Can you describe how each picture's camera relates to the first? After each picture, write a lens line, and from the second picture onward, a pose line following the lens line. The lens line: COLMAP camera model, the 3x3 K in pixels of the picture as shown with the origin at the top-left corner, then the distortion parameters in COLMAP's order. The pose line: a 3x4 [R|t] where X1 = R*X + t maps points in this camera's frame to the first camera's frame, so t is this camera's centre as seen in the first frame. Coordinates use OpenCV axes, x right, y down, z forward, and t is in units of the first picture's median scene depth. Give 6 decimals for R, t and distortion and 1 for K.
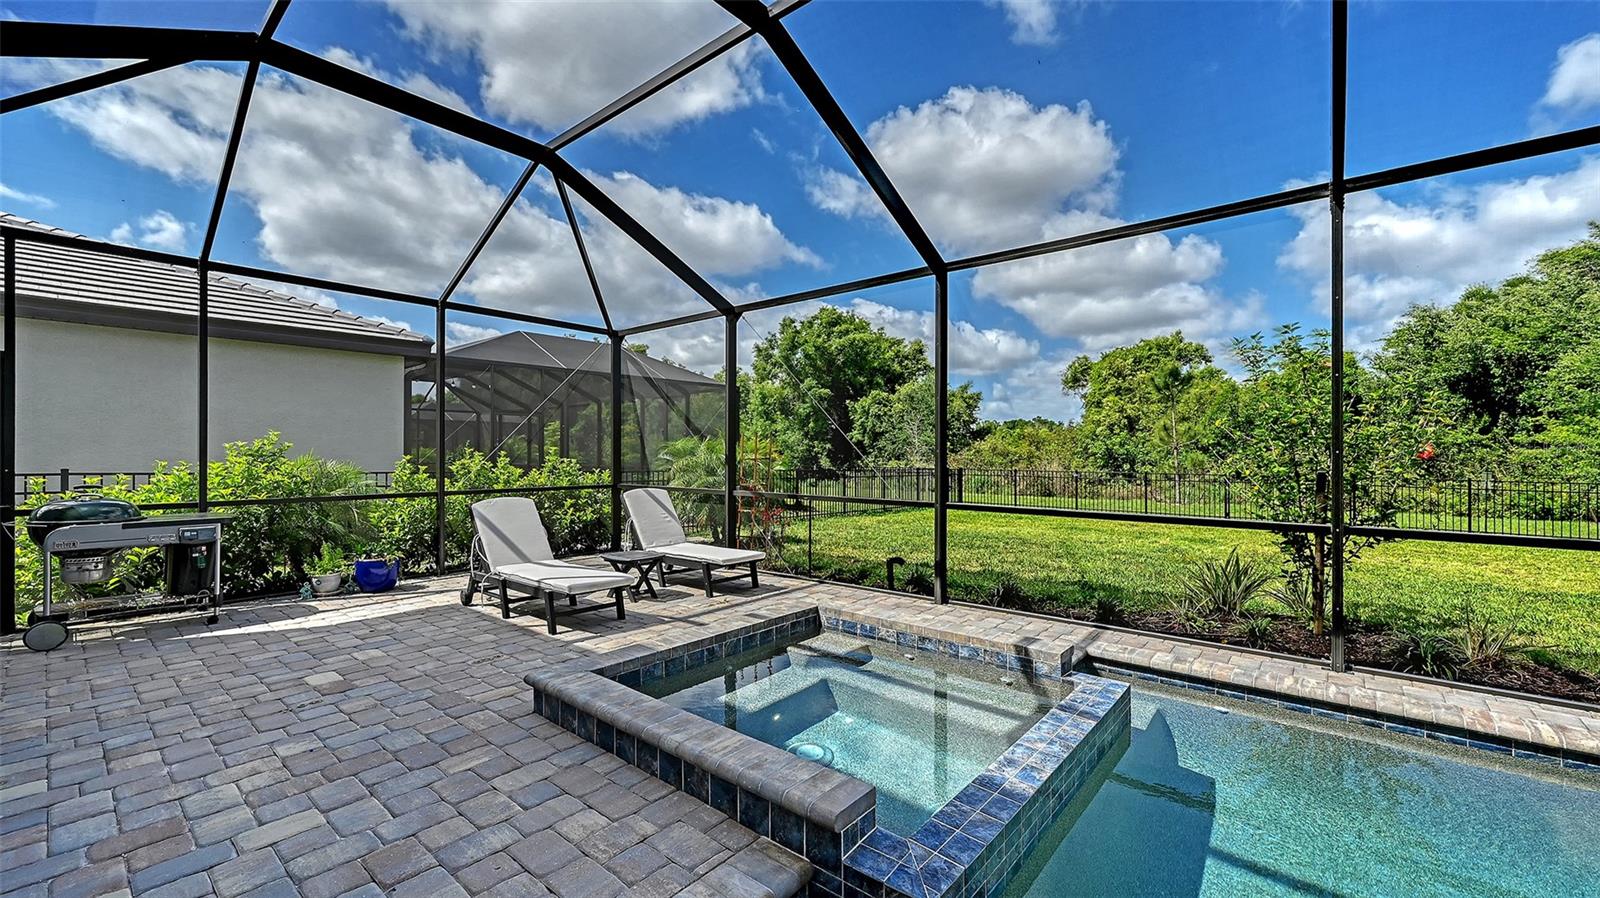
lens RADIAL K [[634.1, 0, 793.9], [0, 634.1, 455.5], [0, 0, 1]] dist [0.000110, 0.000576]
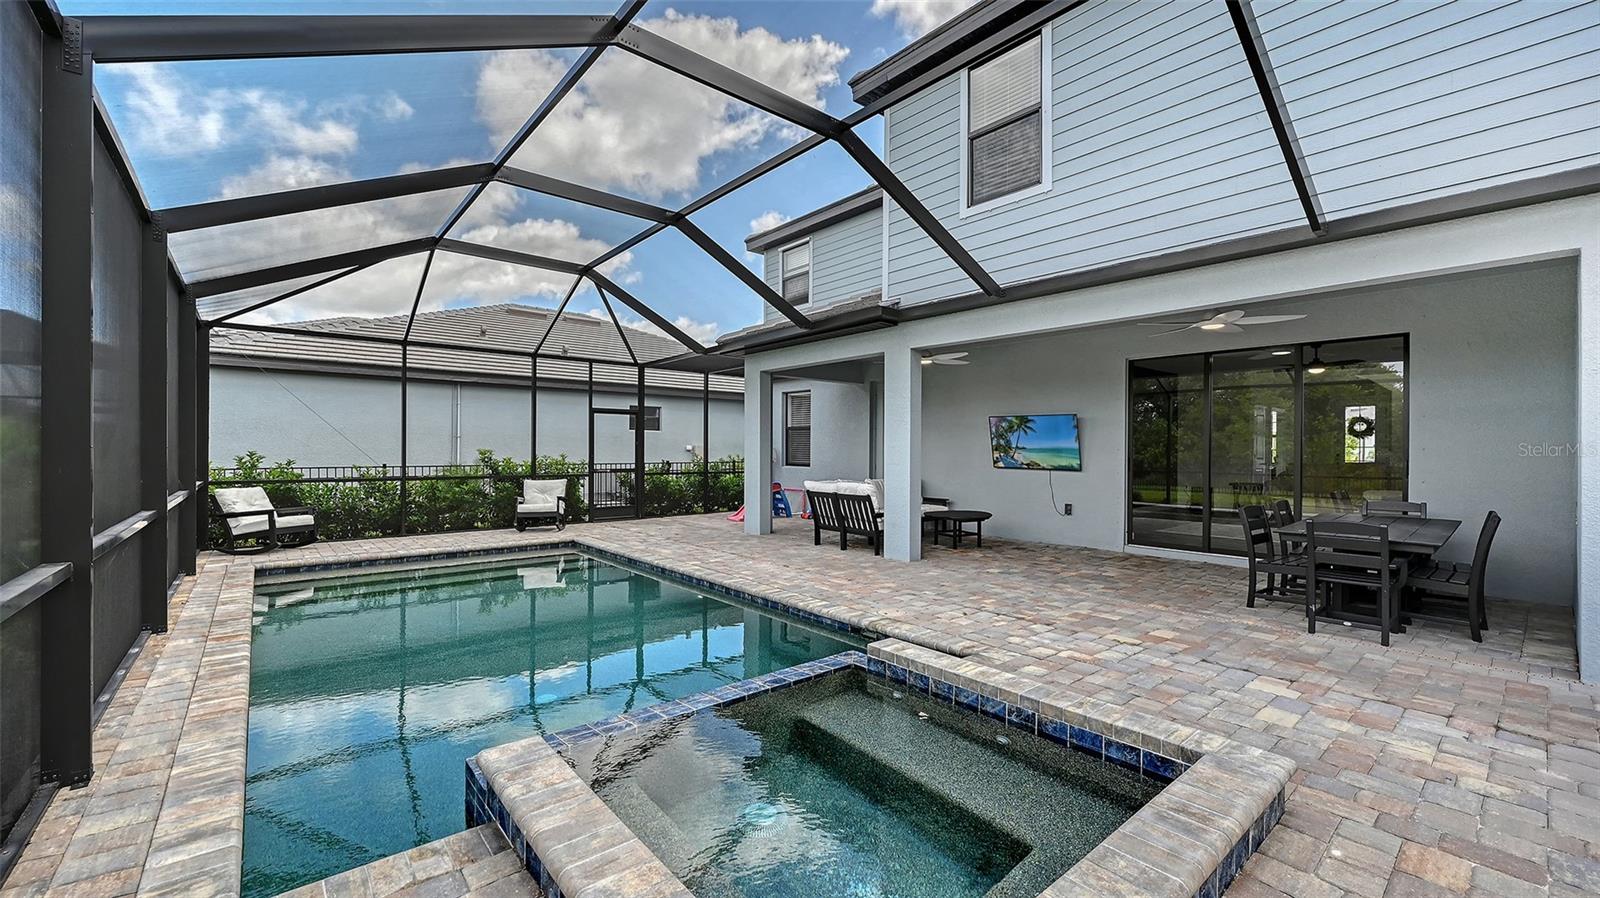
lens RADIAL K [[634.1, 0, 793.9], [0, 634.1, 455.5], [0, 0, 1]] dist [0.000110, 0.000576]
pose [[-0.986171, -0.010230, 0.165418, 0.009156], [-0.007865, 0.999857, 0.014947, -0.003298], [-0.165547, 0.013440, -0.986110, 0.482391]]
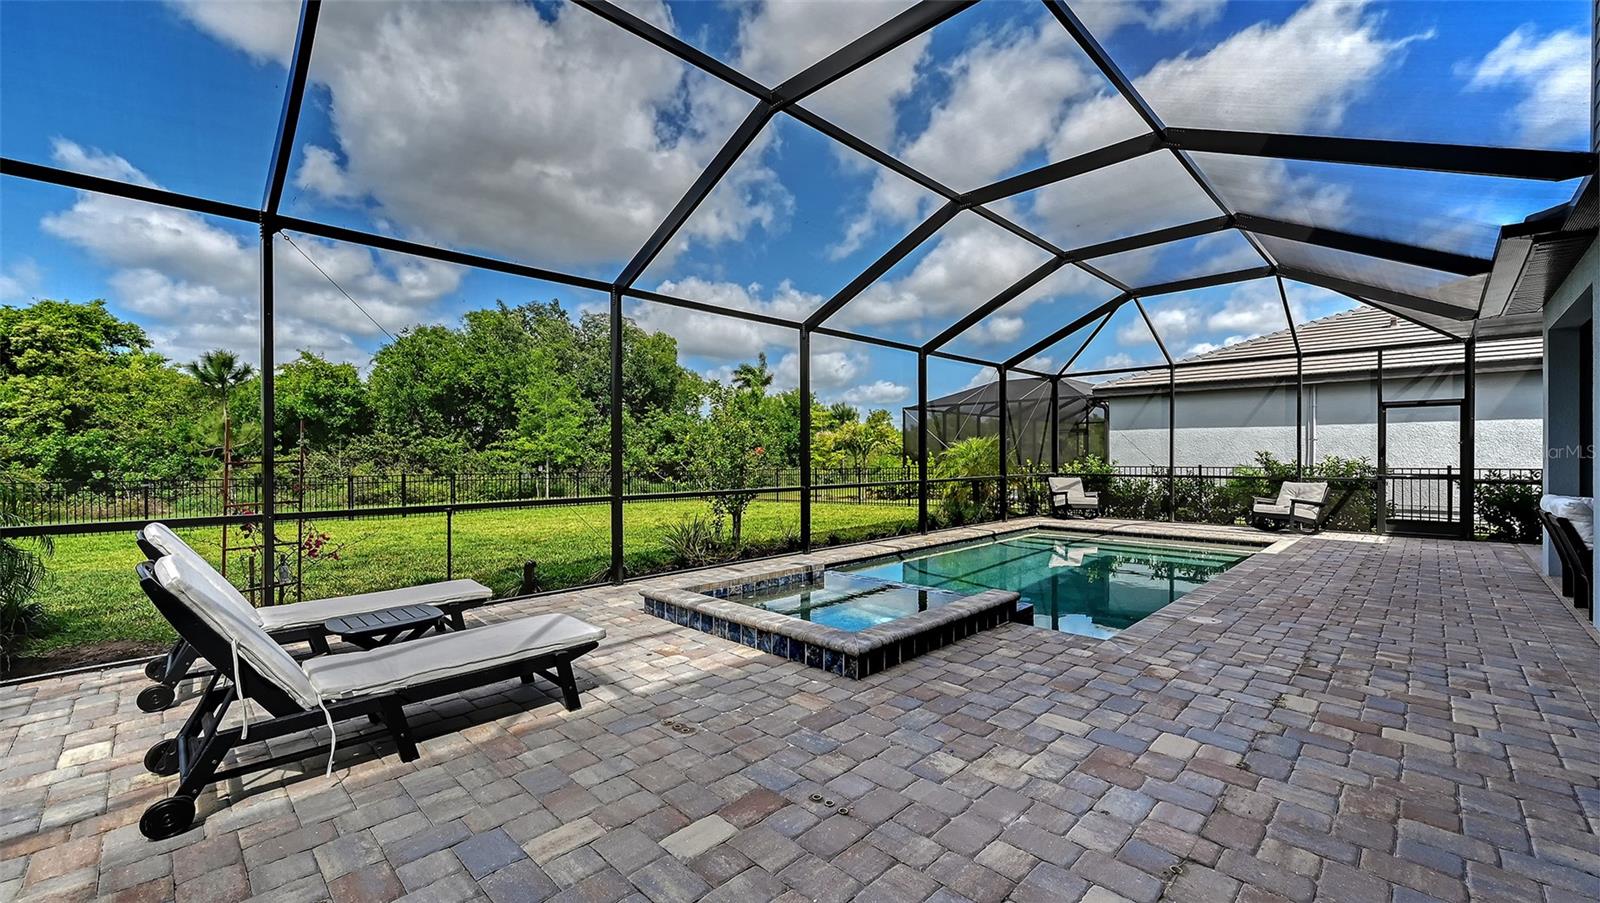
lens RADIAL K [[645.0, 0, 808.0], [0, 645.0, 451.9], [0, 0, 1]] dist [-0.001877, -0.000192]
pose [[0.068412, 0.002902, 0.997653, -0.410395], [0.009524, 0.999948, -0.003562, 0.002232], [-0.997612, 0.009745, 0.068381, 0.267435]]
